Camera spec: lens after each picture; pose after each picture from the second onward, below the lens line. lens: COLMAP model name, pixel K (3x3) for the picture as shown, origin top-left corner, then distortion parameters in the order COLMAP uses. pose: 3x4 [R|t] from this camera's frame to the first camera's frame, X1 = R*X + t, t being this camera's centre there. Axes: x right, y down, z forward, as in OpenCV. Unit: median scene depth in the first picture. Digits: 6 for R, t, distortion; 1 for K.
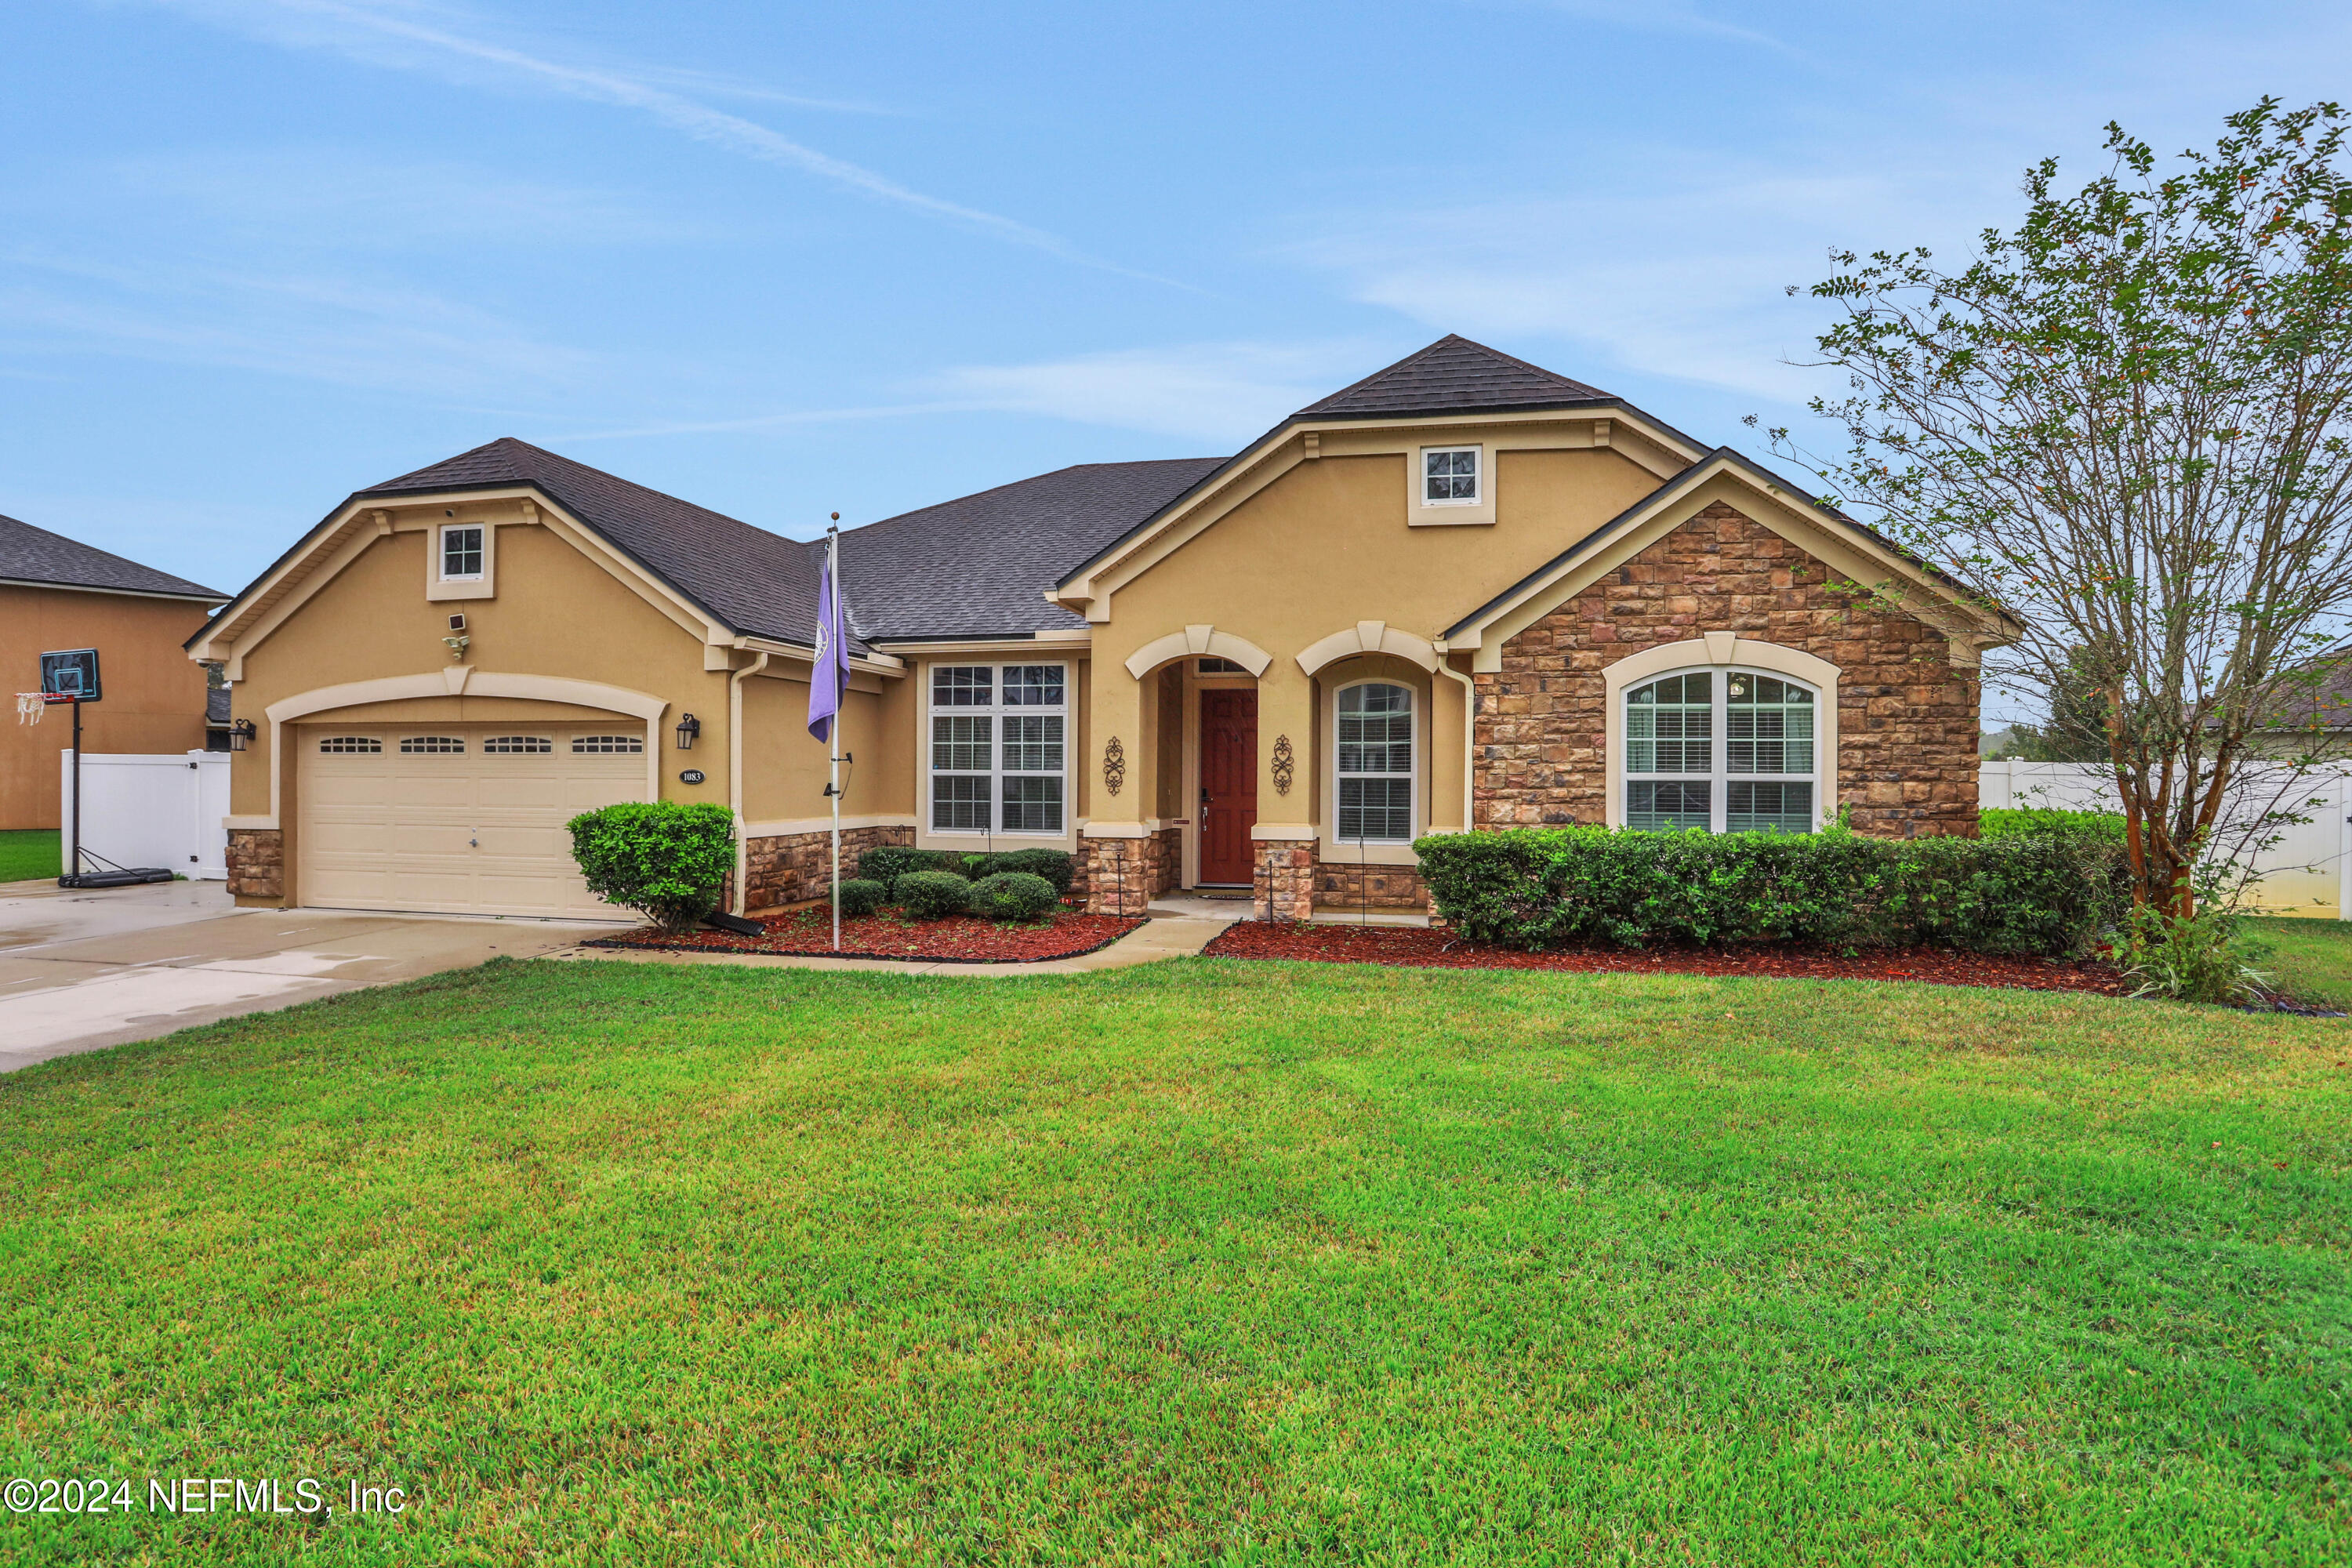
lens RADIAL K [[1225.8, 0, 1165.5], [0, 1225.8, 774.1], [0, 0, 1]] dist [-0.062750, 0.024945]
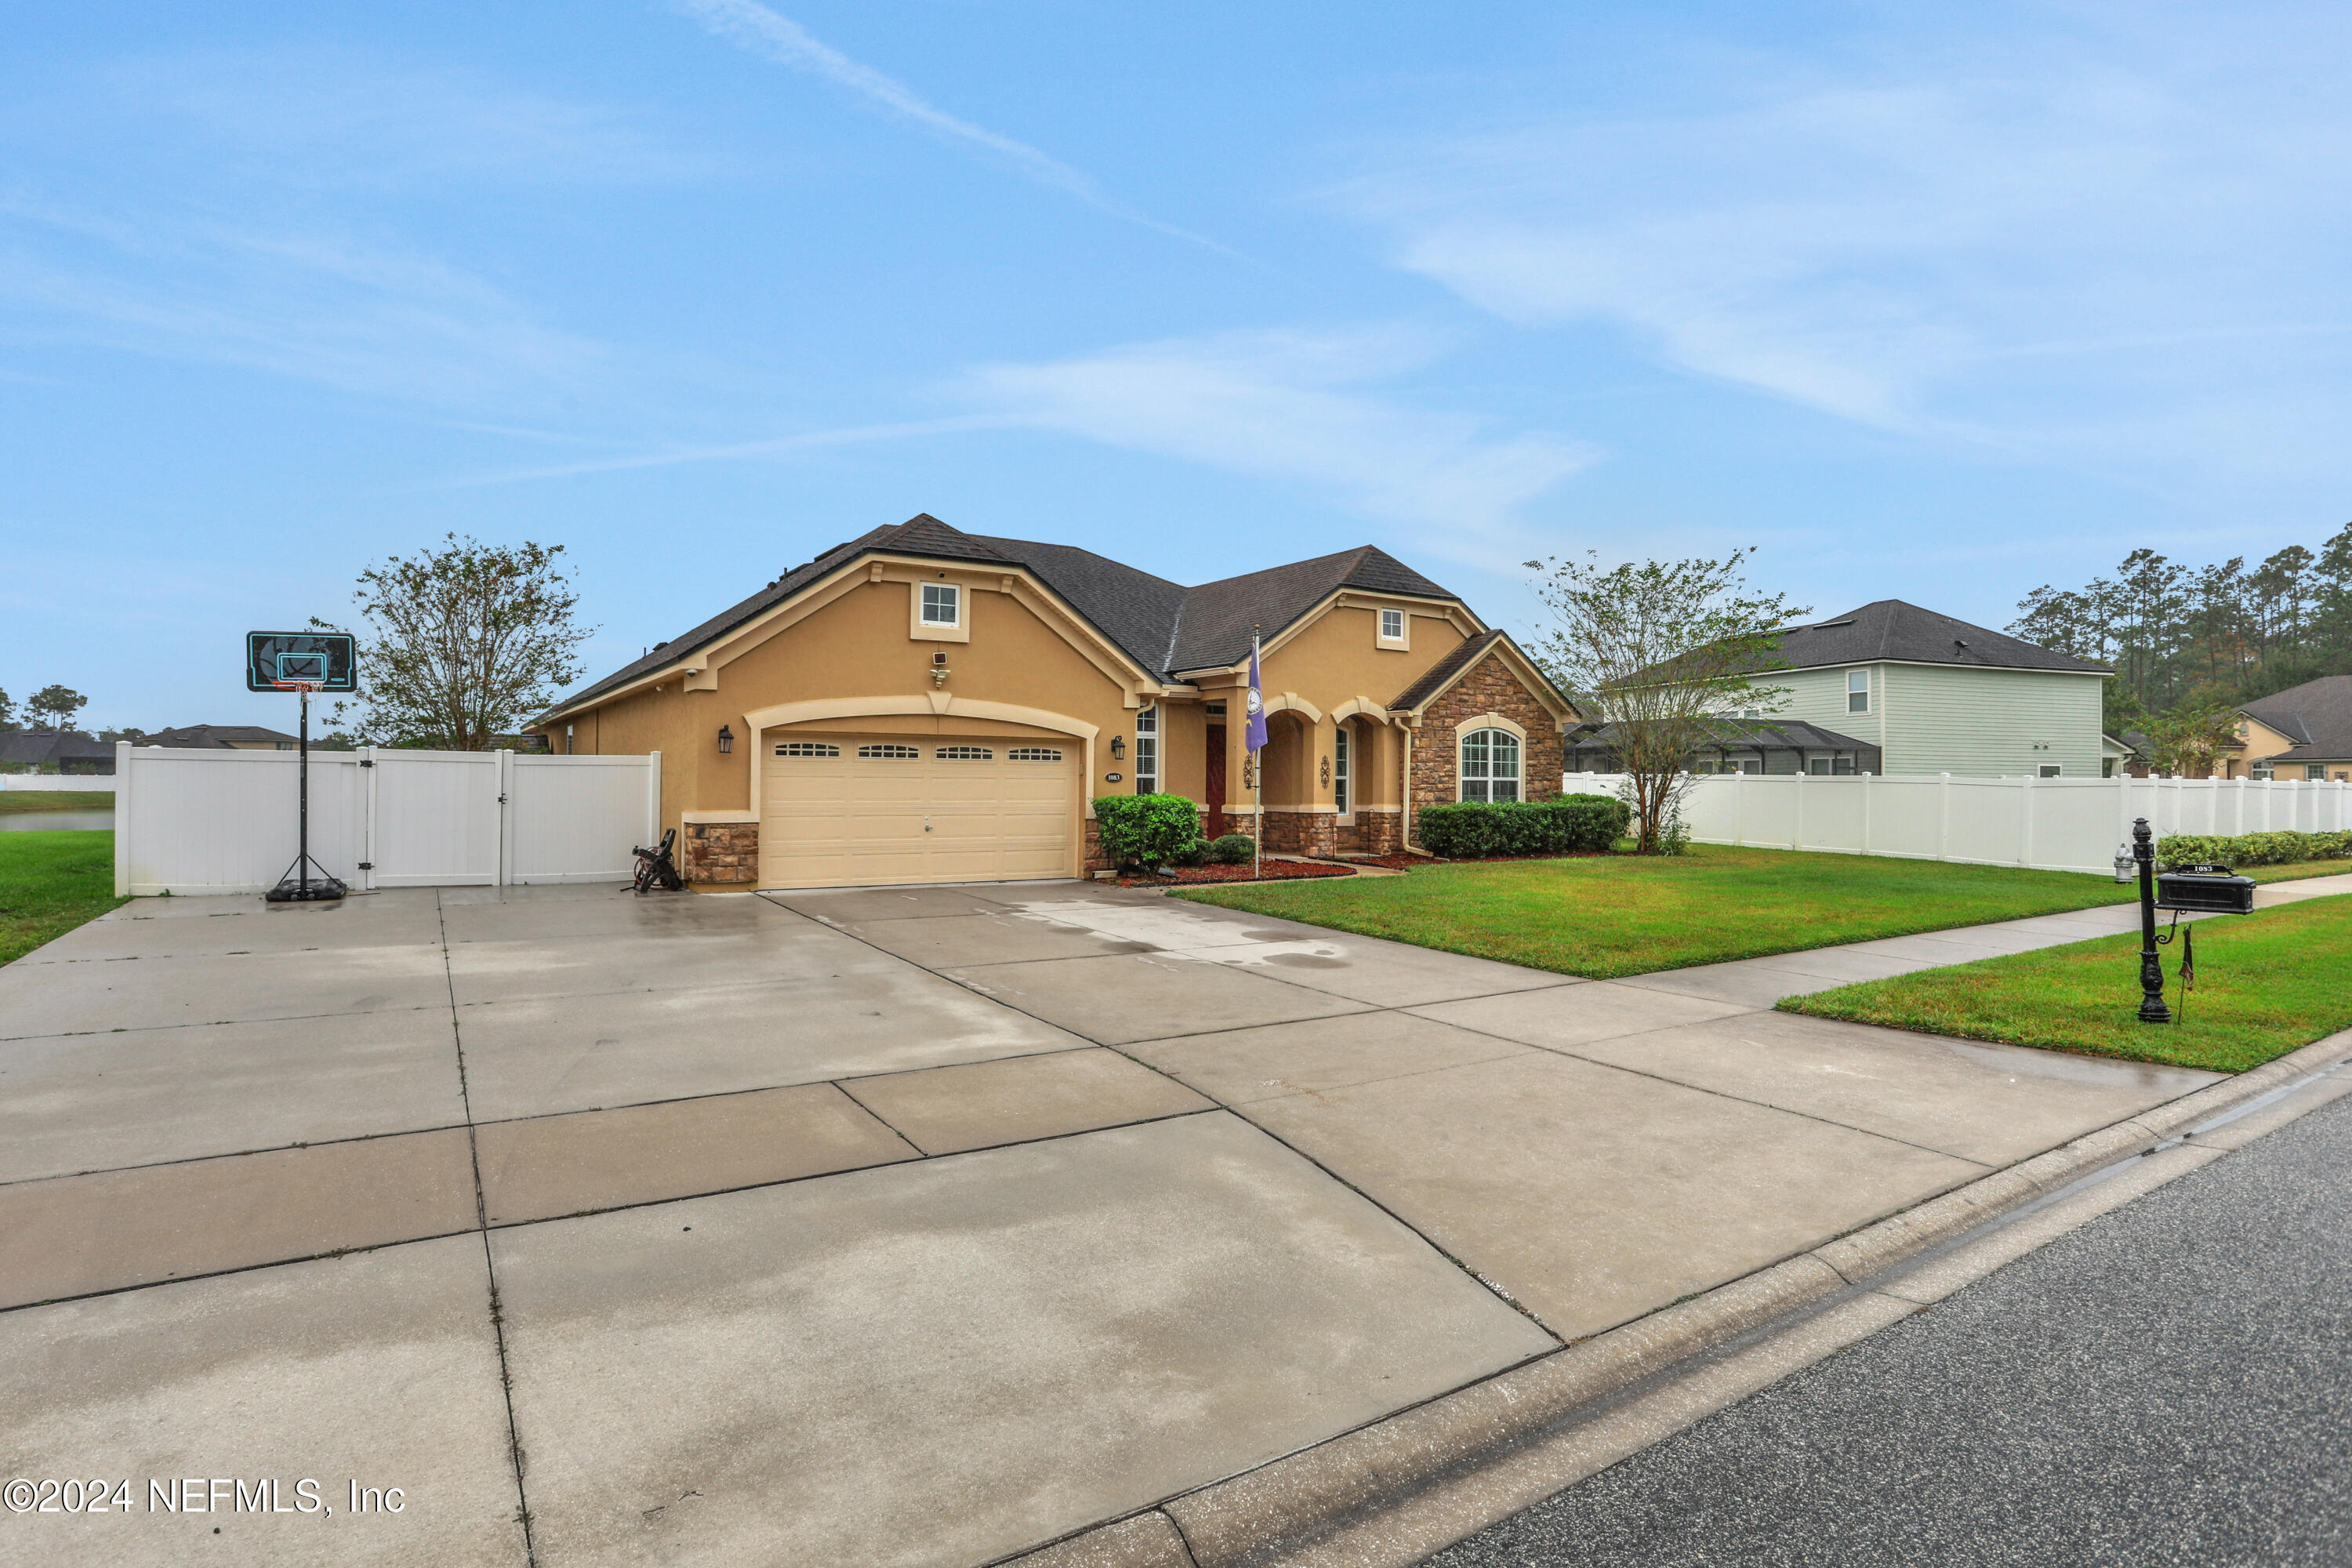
lens RADIAL K [[1227.9, 0, 1176.0], [0, 1227.9, 784.0], [0, 0, 1]] dist [-0.083894, 0.041955]
pose [[0.692561, -0.001111, 0.721358, -1.430501], [-0.002866, 0.999987, 0.004291, 0.003576], [-0.721353, -0.005039, 0.692549, -0.109118]]
